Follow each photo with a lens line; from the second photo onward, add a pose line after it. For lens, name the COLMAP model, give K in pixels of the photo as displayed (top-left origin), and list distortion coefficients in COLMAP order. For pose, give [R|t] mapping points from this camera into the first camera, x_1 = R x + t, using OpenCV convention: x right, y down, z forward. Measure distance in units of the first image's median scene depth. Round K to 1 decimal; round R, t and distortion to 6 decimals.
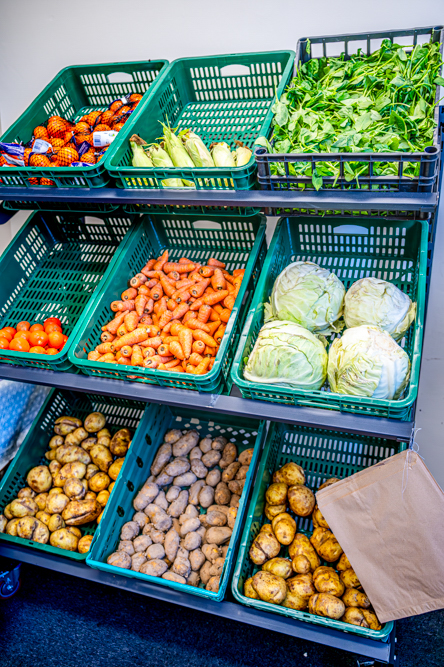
lens RADIAL K [[529.6, 0, 224.7], [0, 529.6, 334.1], [0, 0, 1]] dist [-0.001457, 0.014734]
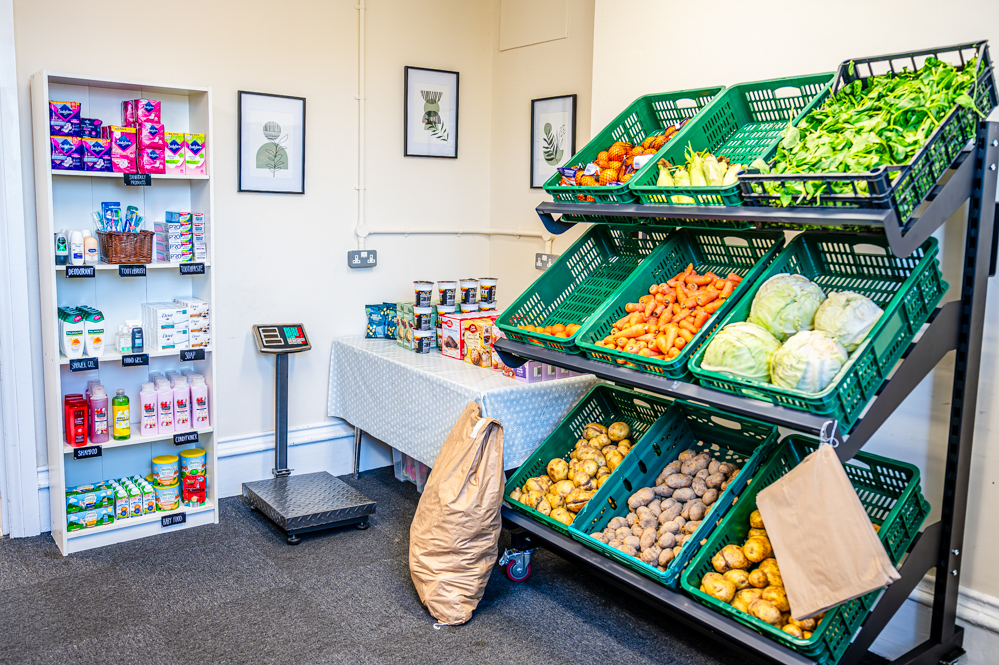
lens RADIAL K [[793.2, 0, 496.5], [0, 793.2, 331.4], [0, 0, 1]] dist [-0.001457, 0.014734]
pose [[0.827852, 0.099142, -0.552116, 0.512839], [-0.165776, 0.983535, -0.071956, 0.171699], [0.535891, 0.151096, 0.830657, -0.554397]]
